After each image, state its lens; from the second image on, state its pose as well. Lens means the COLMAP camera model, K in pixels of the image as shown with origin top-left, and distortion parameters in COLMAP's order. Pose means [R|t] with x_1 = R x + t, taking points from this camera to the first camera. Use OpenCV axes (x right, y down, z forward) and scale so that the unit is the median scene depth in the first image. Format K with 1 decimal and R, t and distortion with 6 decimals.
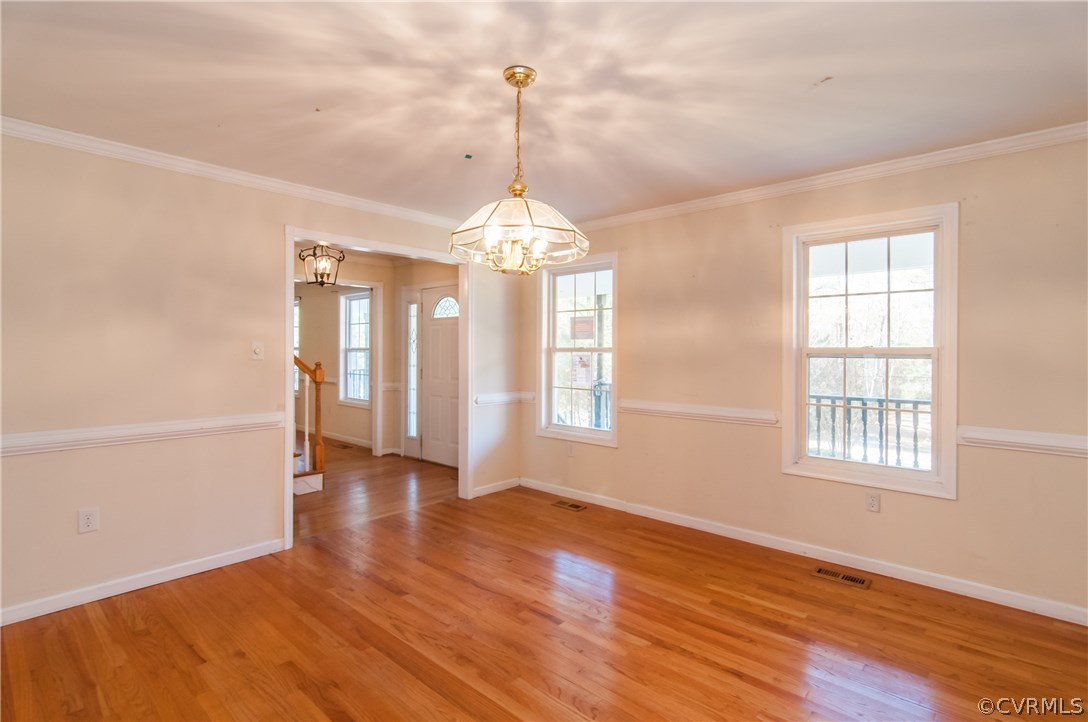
lens RADIAL K [[527.1, 0, 542.6], [0, 527.1, 352.3], [0, 0, 1]] dist [0.001246, 0.001851]
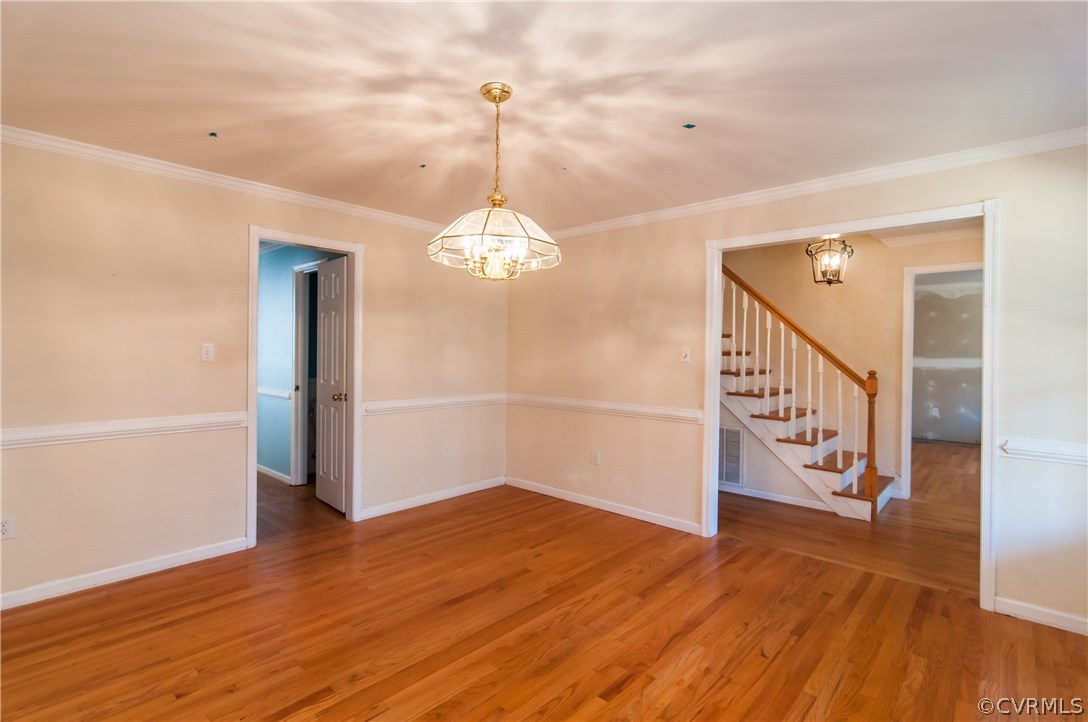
lens RADIAL K [[527.1, 0, 546.2], [0, 527.1, 354.1], [0, 0, 1]] dist [0.001246, 0.001851]
pose [[-0.001679, 0.004976, -0.999986, 0.819121], [-0.016208, 0.999856, 0.005002, -0.007101], [0.999867, 0.016216, -0.001598, 0.900780]]
